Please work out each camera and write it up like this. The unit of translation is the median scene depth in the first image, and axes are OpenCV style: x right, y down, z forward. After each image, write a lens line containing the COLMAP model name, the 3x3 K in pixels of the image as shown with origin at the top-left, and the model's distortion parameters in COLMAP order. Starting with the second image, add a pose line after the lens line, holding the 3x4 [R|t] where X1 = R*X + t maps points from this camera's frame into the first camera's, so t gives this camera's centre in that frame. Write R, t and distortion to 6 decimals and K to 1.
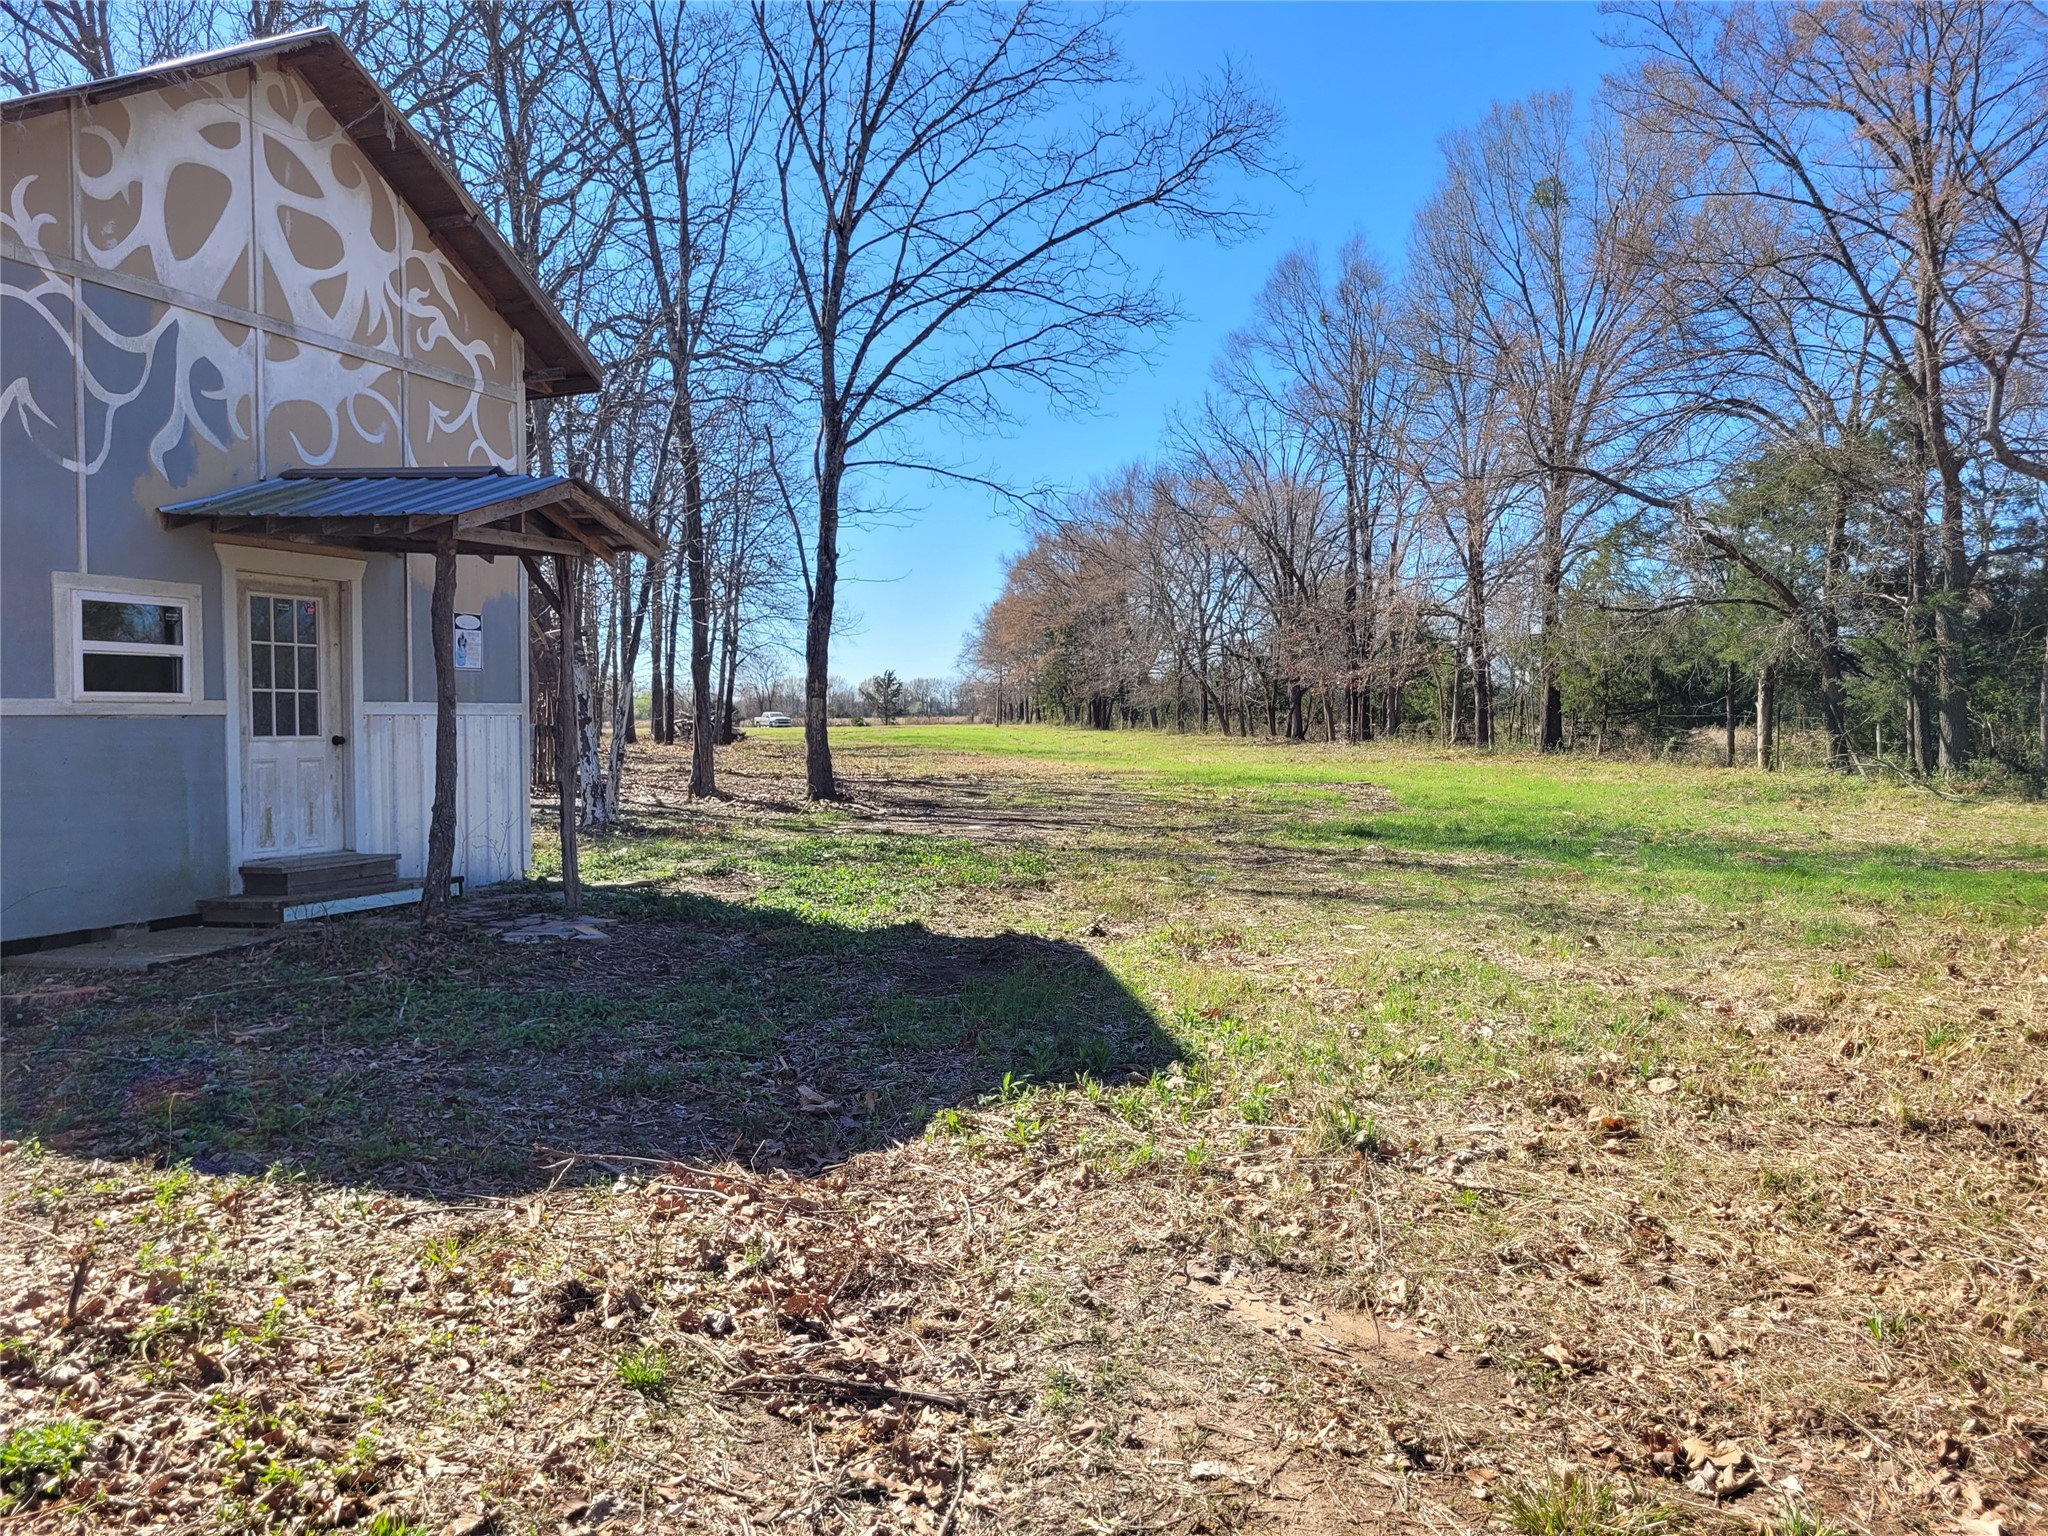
lens RADIAL K [[1553.3, 0, 1007.1], [0, 1553.3, 748.7], [0, 0, 1]] dist [0.069707, -0.059017]
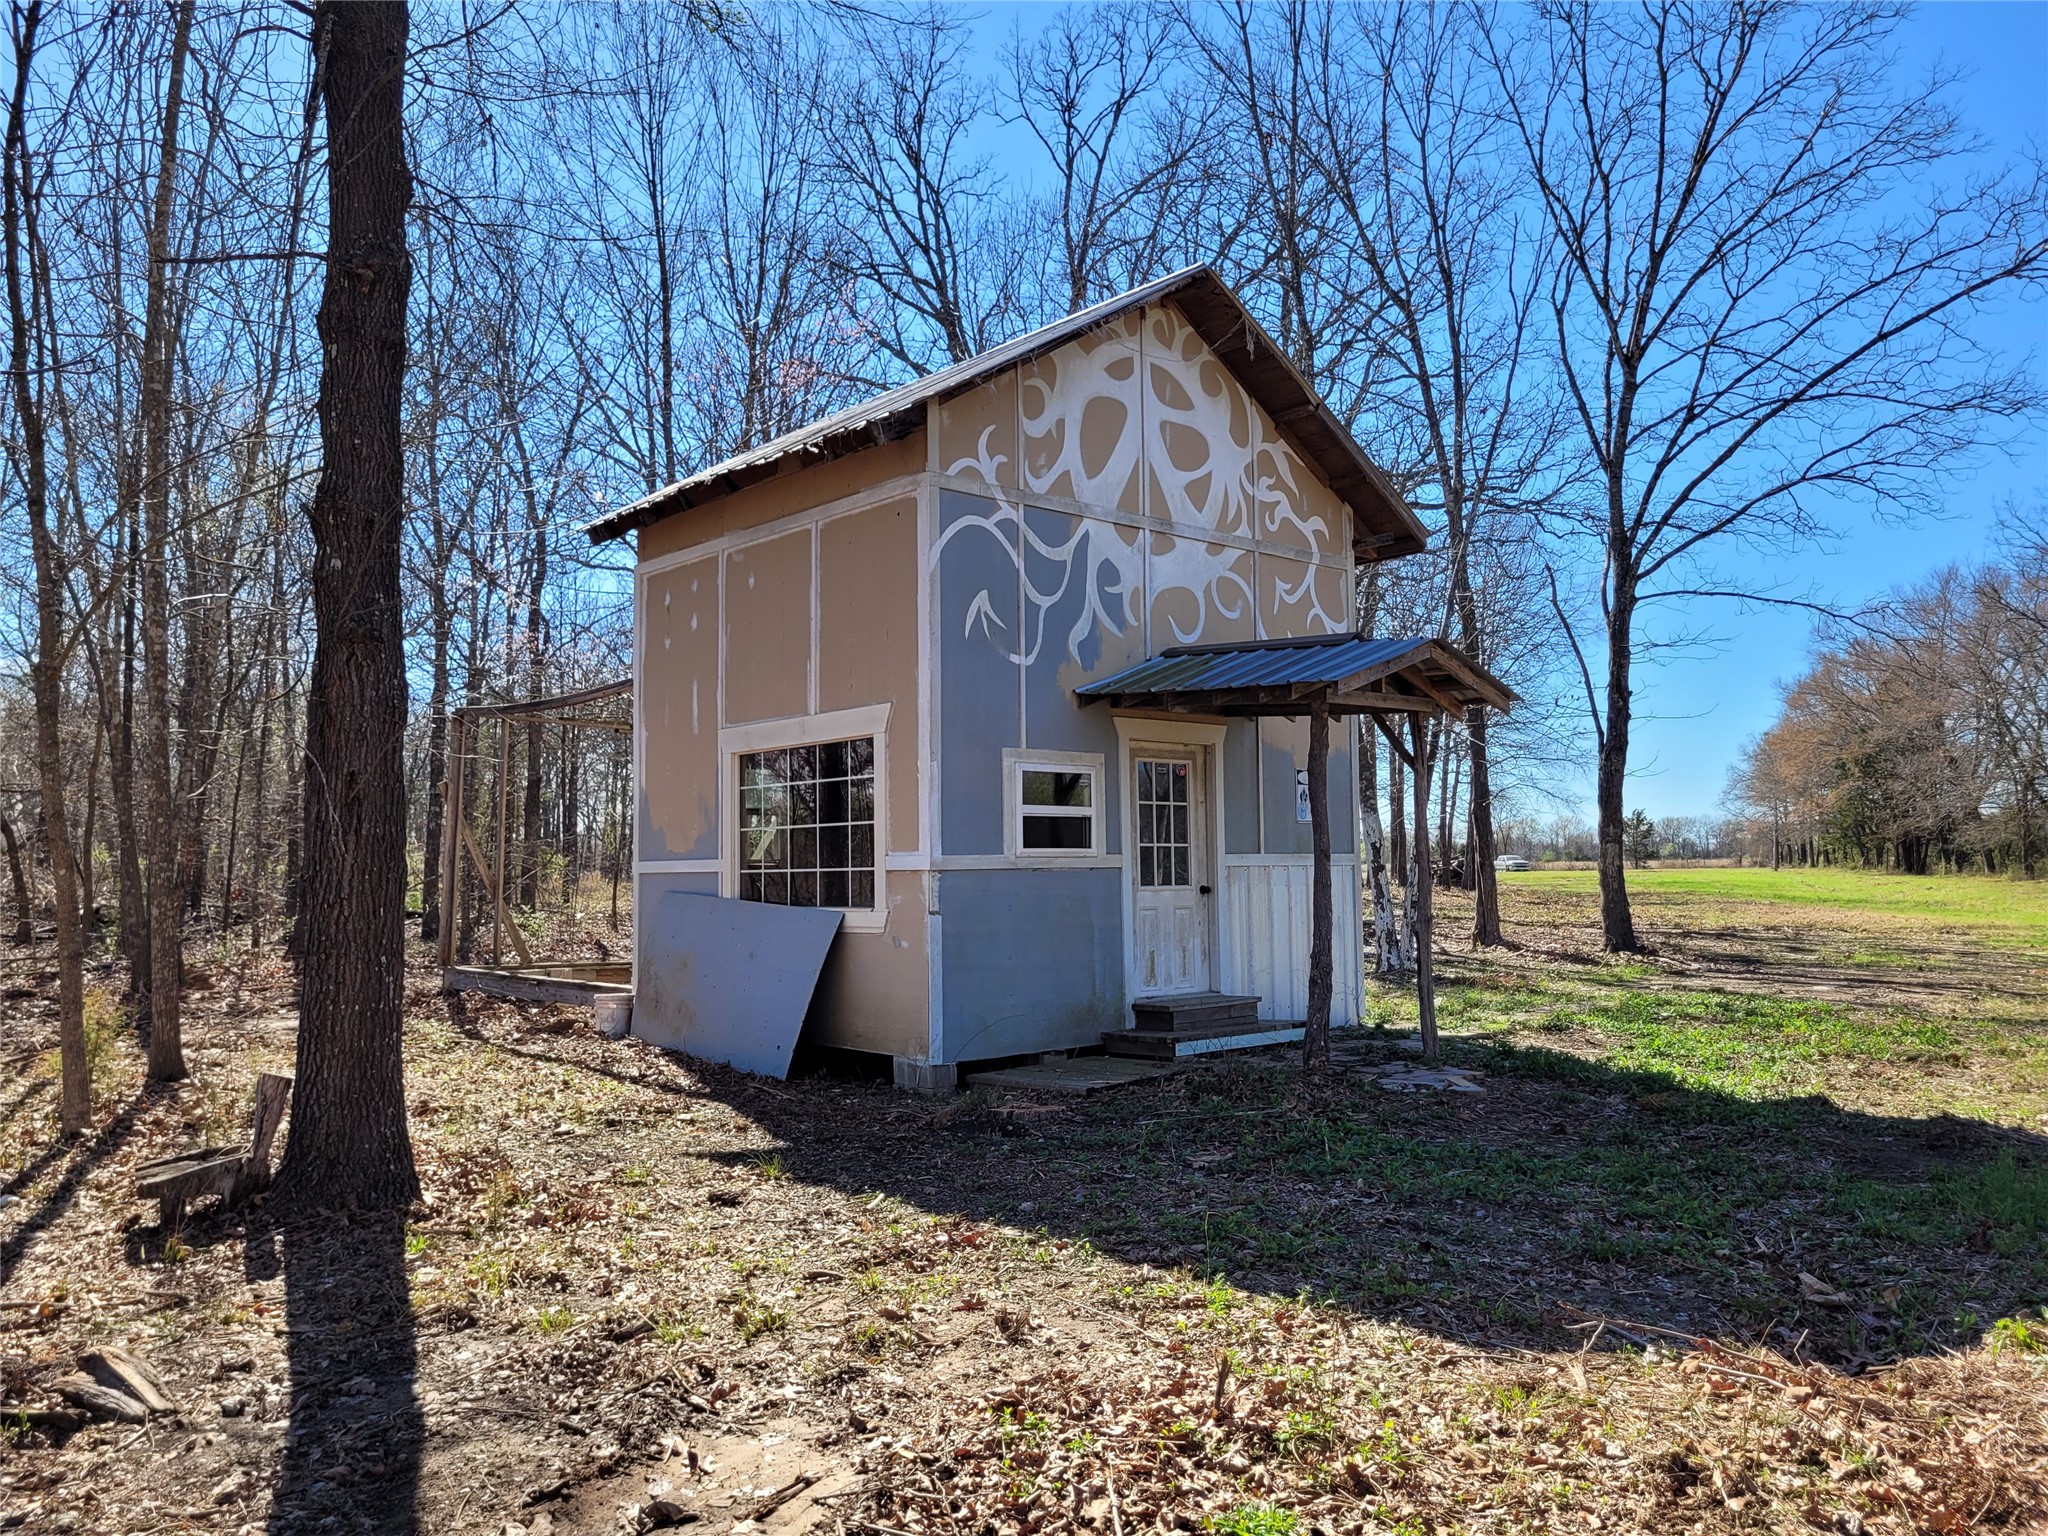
lens RADIAL K [[1553.3, 0, 1016.5], [0, 1553.3, 754.8], [0, 0, 1]] dist [0.069707, -0.059017]
pose [[0.900609, -0.035107, -0.433209, -0.077931], [-0.003163, 0.996177, -0.087305, -0.004294], [0.434618, 0.079998, 0.897055, -0.042162]]
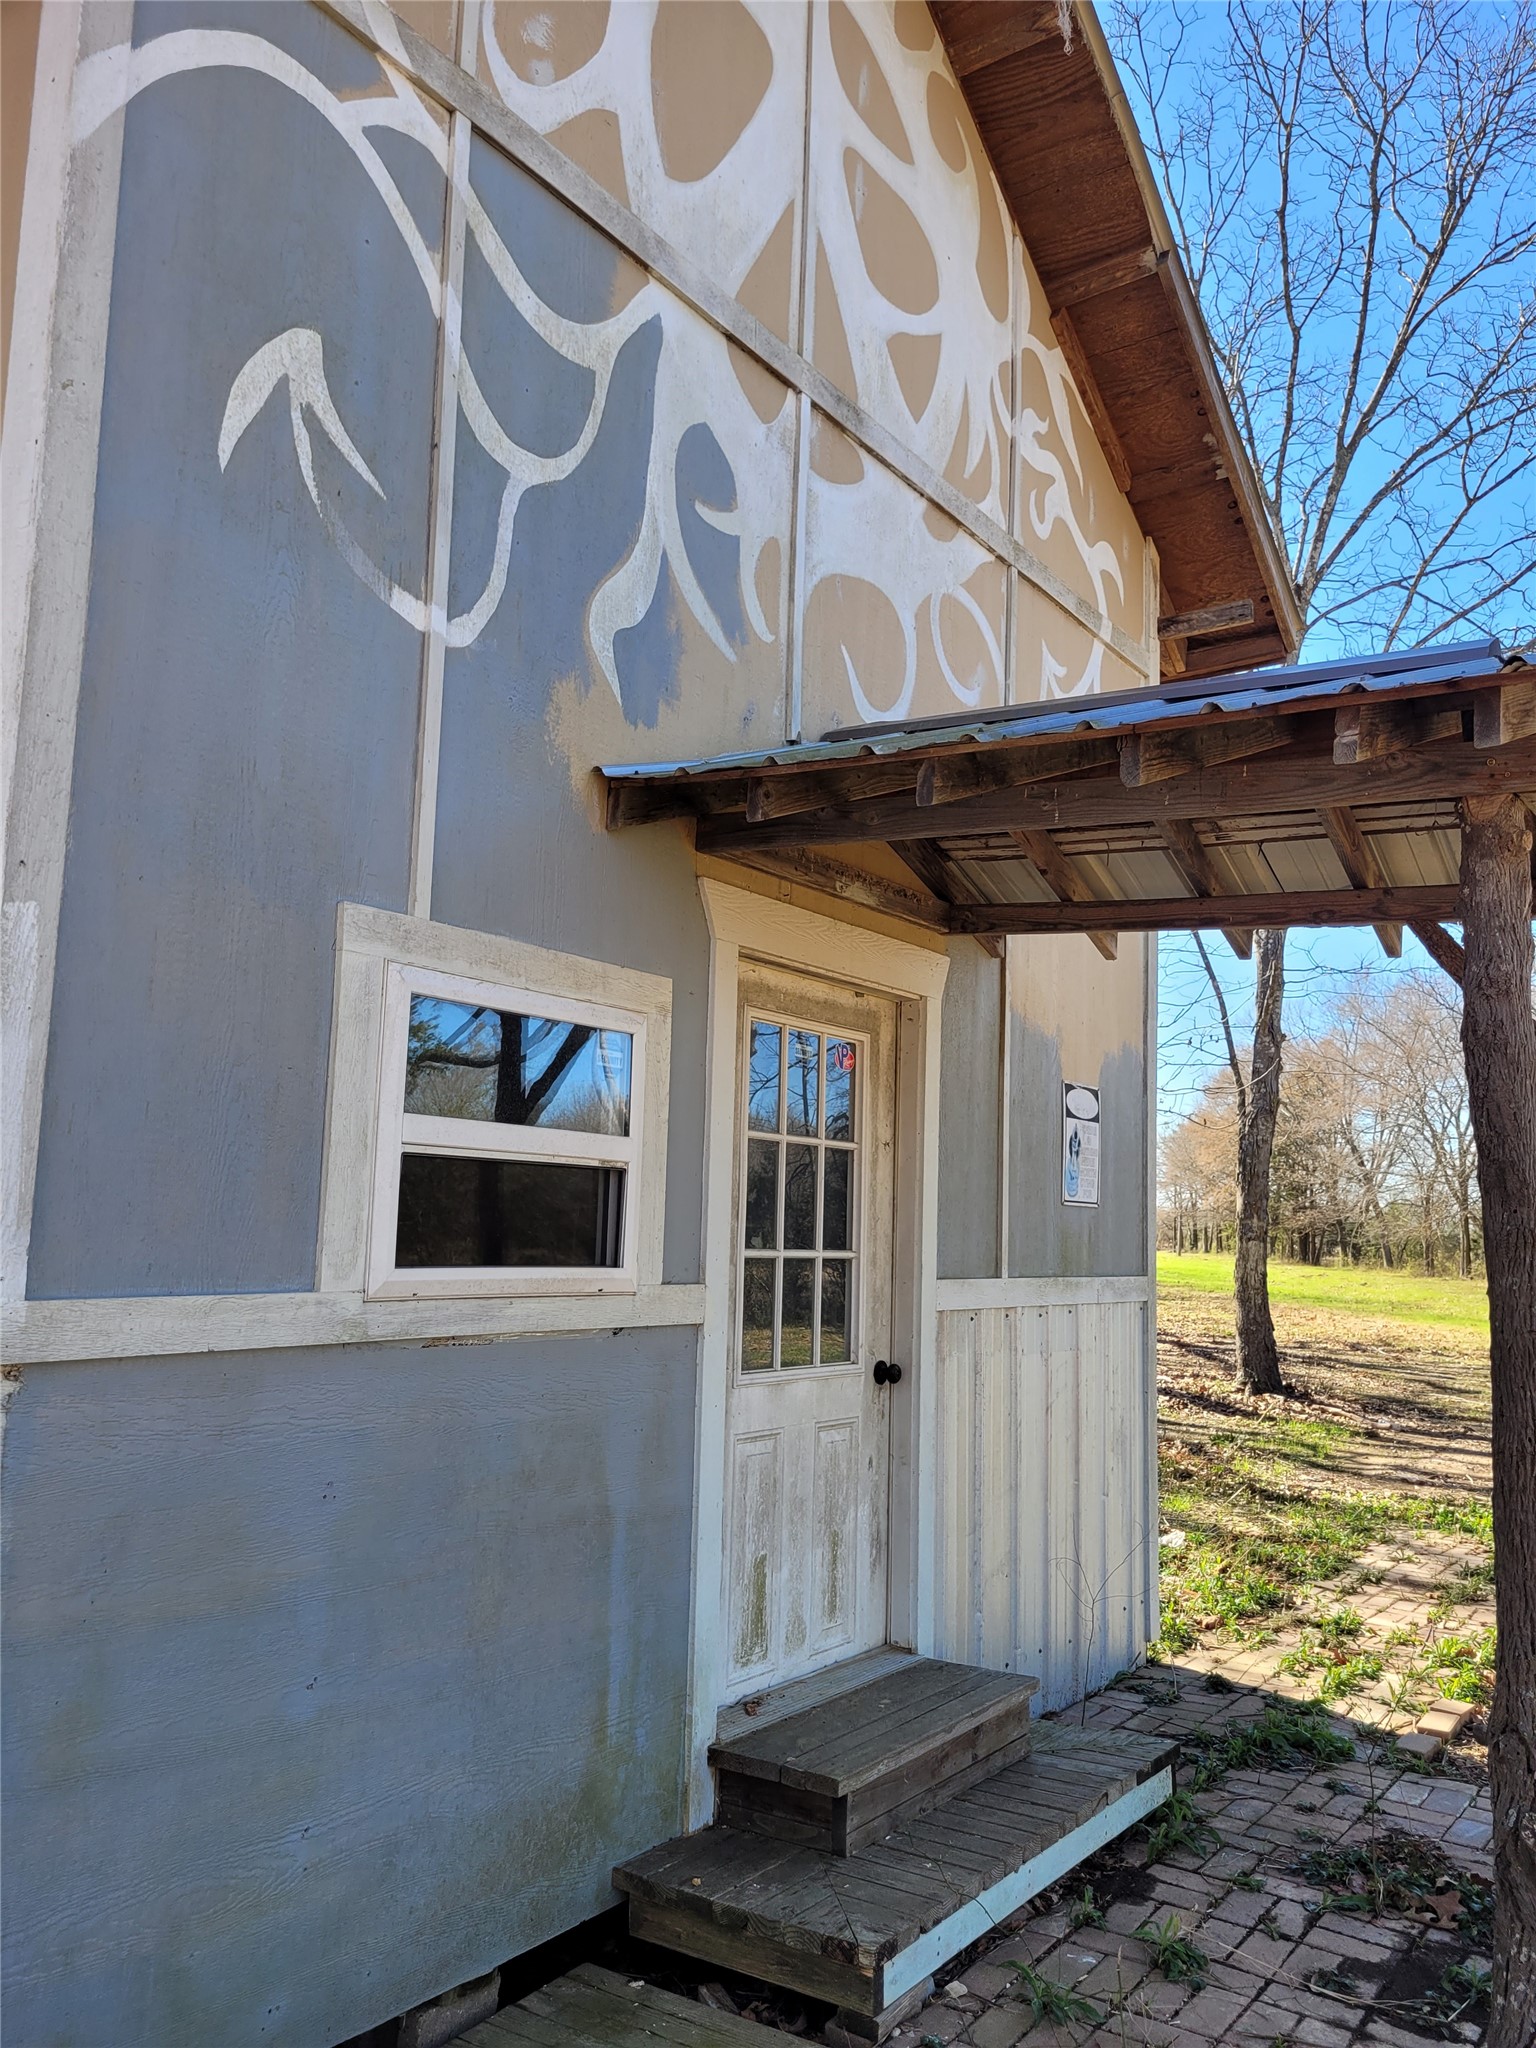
lens RADIAL K [[1553.3, 0, 785.0], [0, 1553.3, 1038.7], [0, 0, 1]] dist [0.069707, -0.059017]
pose [[0.974409, 0.004688, -0.224733, -0.395409], [-0.037233, 0.989337, -0.140802, -0.037441], [0.221677, 0.145566, 0.964194, 0.637428]]
